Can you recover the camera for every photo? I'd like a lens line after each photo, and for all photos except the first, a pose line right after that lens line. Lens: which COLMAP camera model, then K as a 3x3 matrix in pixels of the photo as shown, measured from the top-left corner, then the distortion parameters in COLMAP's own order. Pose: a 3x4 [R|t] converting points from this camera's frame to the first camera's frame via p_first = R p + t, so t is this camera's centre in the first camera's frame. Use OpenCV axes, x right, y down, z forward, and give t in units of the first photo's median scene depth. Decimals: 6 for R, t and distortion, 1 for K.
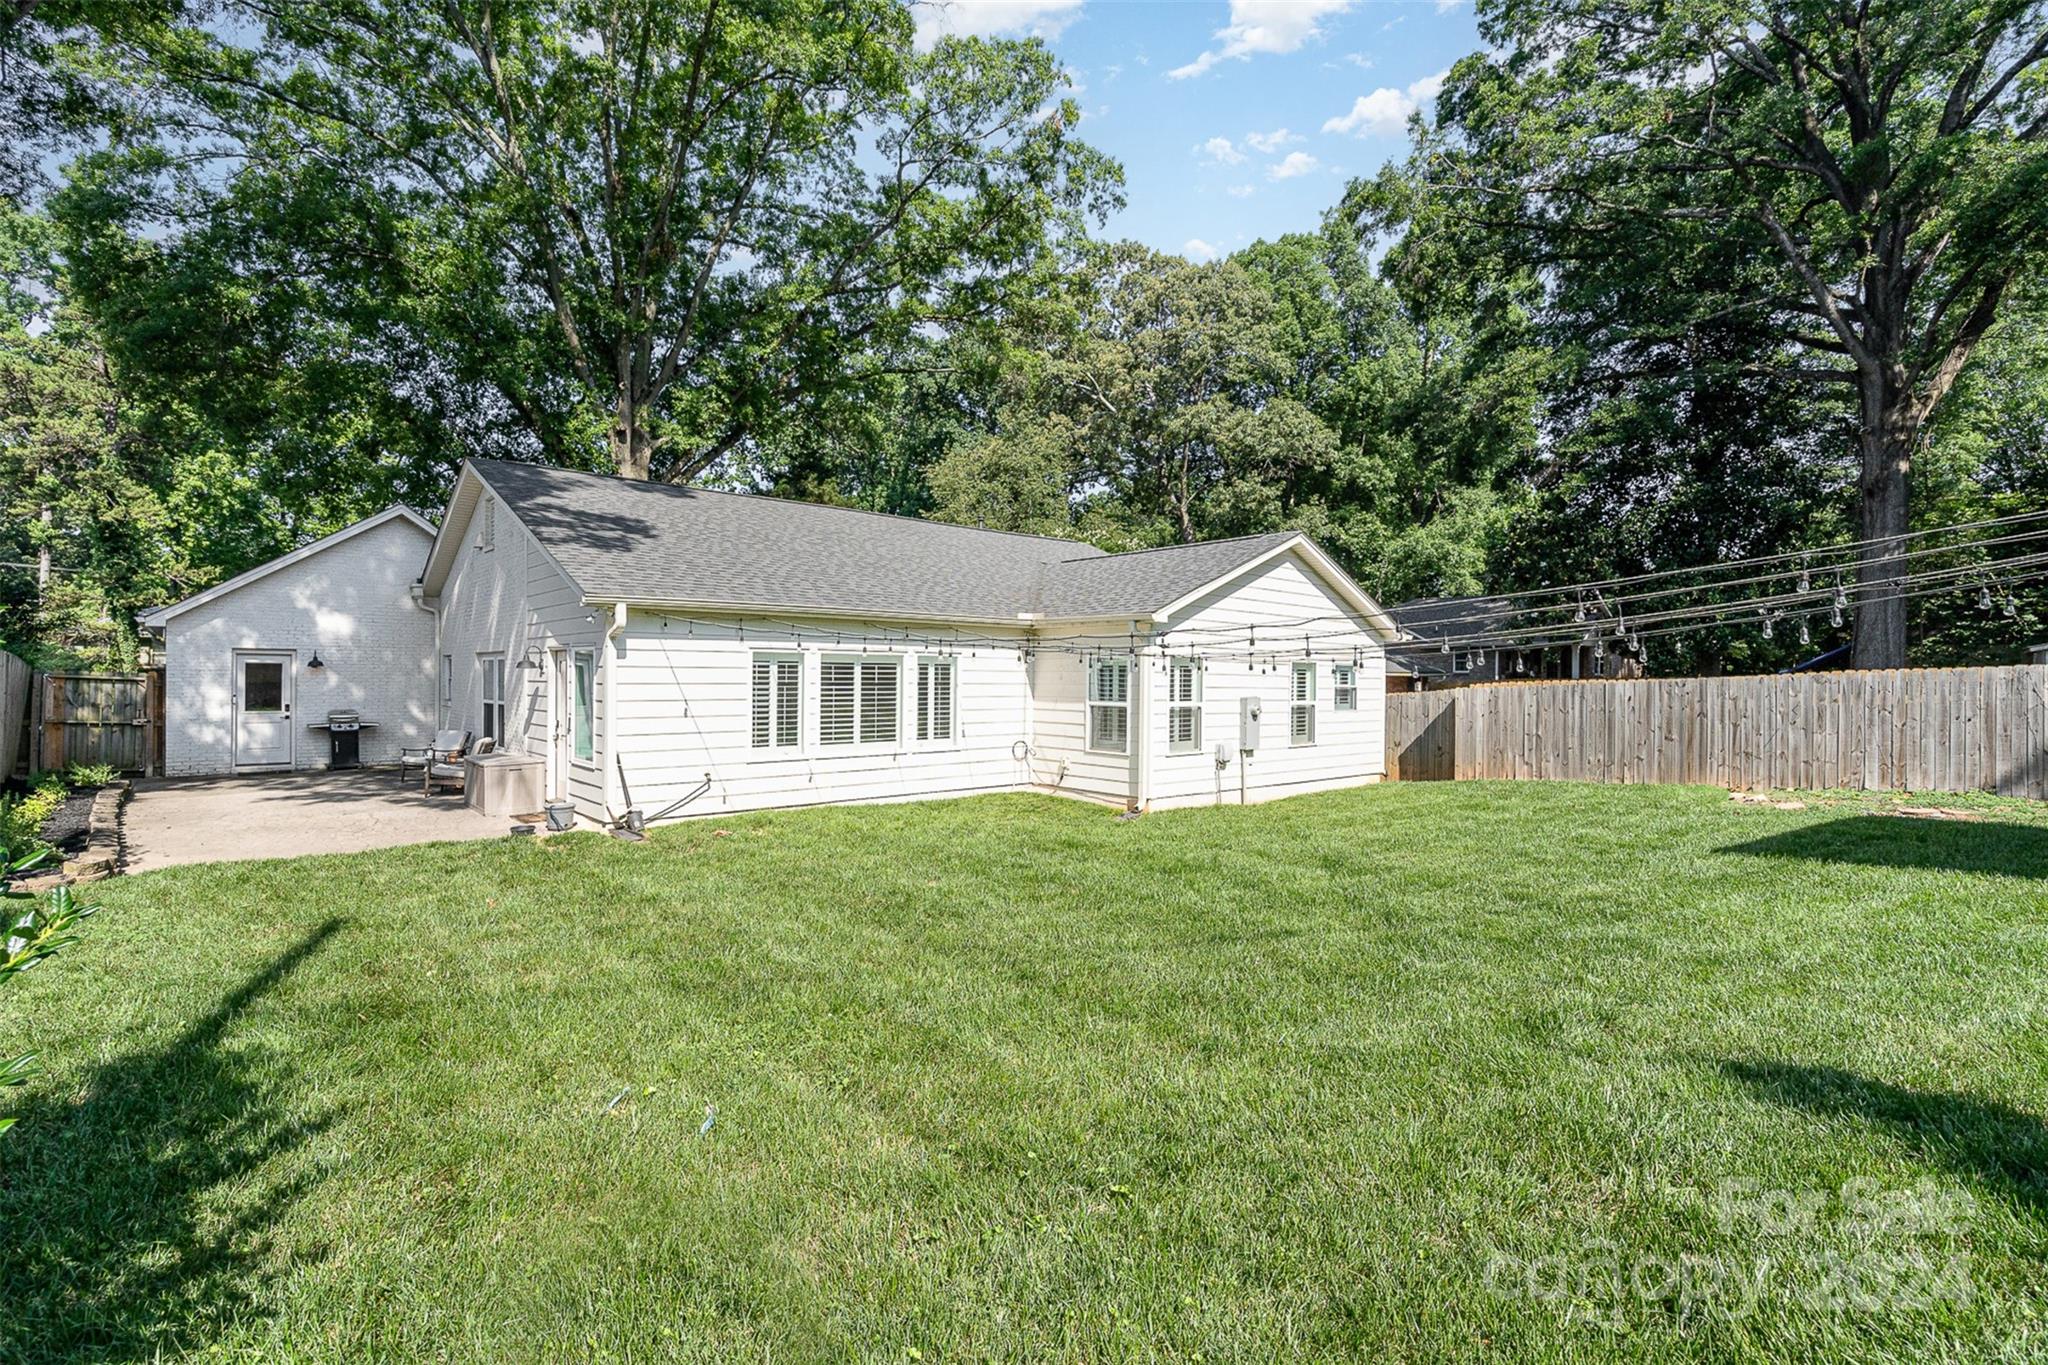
lens RADIAL K [[934.3, 0, 1024.0], [0, 934.3, 682.5], [0, 0, 1]] dist [0.003171, 0.000649]
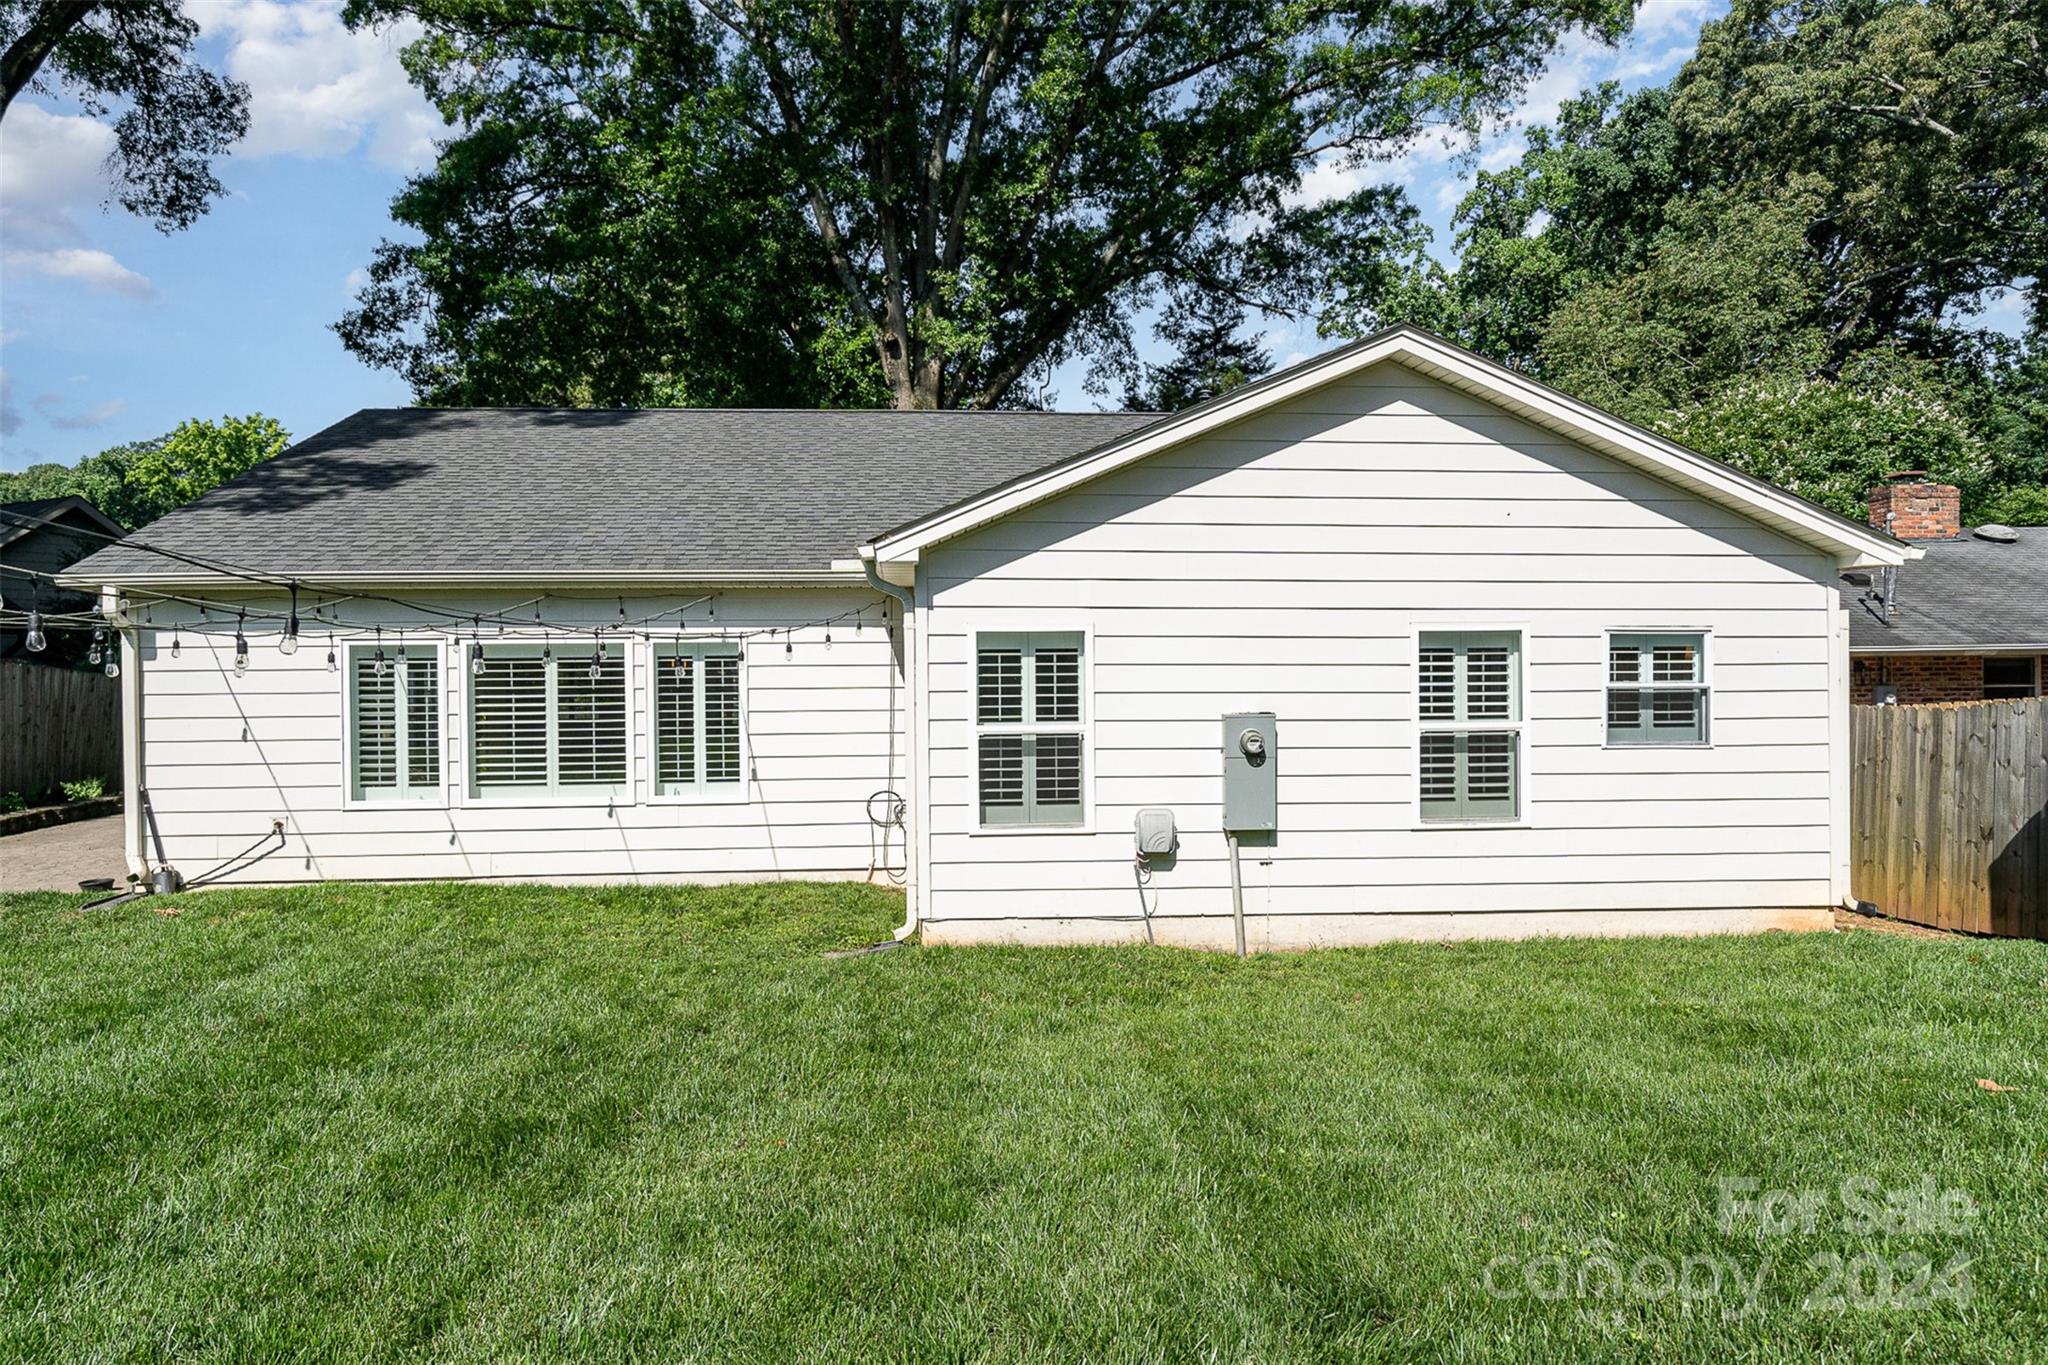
lens RADIAL K [[1343.9, 0, 1024.0], [0, 1343.9, 682.5], [0, 0, 1]] dist [0.006774, 0.003316]
pose [[0.790419, -0.010488, -0.612476, 0.582350], [0.011362, 0.999932, -0.002459, 0.001252], [0.612461, -0.005015, 0.790485, 0.443423]]
